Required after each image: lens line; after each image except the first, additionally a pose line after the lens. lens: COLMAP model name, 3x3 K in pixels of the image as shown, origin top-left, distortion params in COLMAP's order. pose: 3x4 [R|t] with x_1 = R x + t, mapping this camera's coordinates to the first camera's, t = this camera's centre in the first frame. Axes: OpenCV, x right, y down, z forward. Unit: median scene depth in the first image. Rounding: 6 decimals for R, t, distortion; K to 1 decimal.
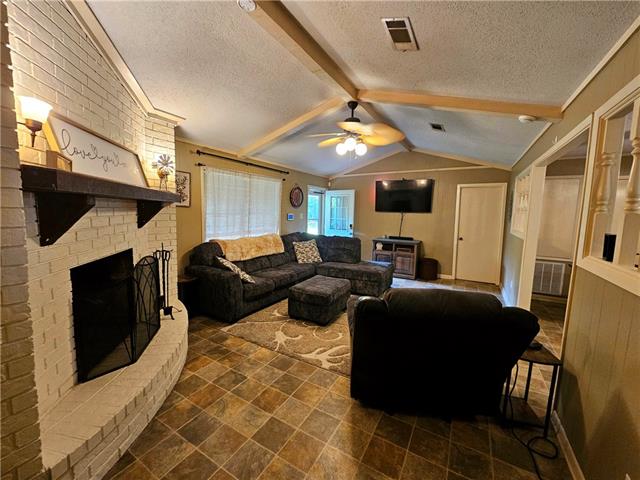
lens RADIAL K [[260.9, 0, 319.1], [0, 260.9, 238.4], [0, 0, 1]] dist [-0.000604, -0.000345]
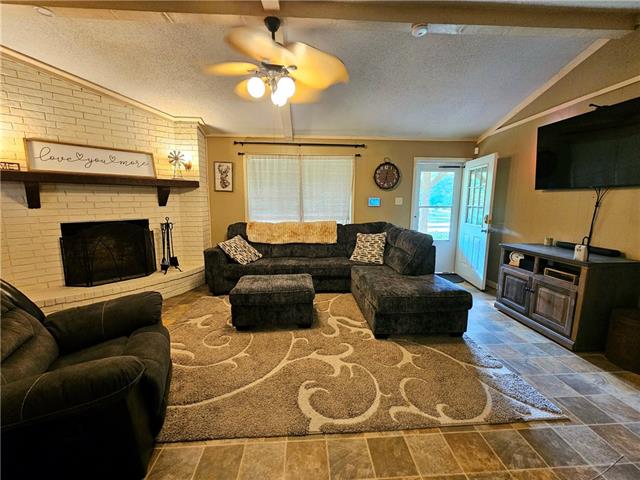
lens RADIAL K [[260.9, 0, 319.1], [0, 260.9, 238.4], [0, 0, 1]] dist [-0.000604, -0.000345]
pose [[0.553993, 0.099331, -0.826574, 0.593738], [-0.079881, 0.994618, 0.065986, -0.016033], [0.828680, 0.029472, 0.558946, 0.553206]]
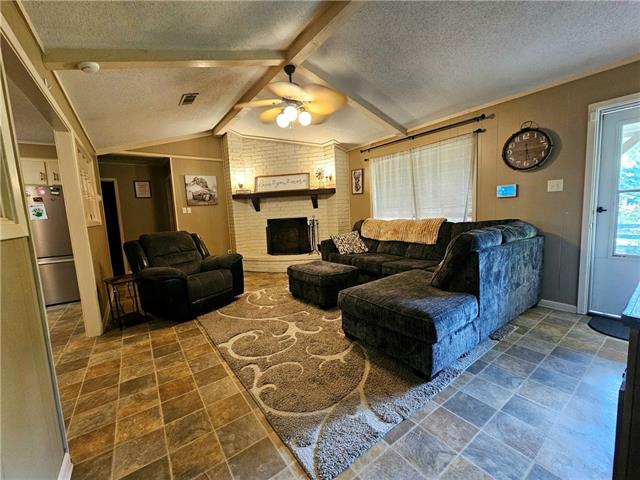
lens RADIAL K [[260.9, 0, 319.1], [0, 260.9, 238.4], [0, 0, 1]] dist [-0.000604, -0.000345]
pose [[-0.405551, 0.095190, -0.909103, 0.716292], [-0.055784, 0.990132, 0.128559, -0.042219], [0.912369, 0.102850, -0.396238, 1.123797]]
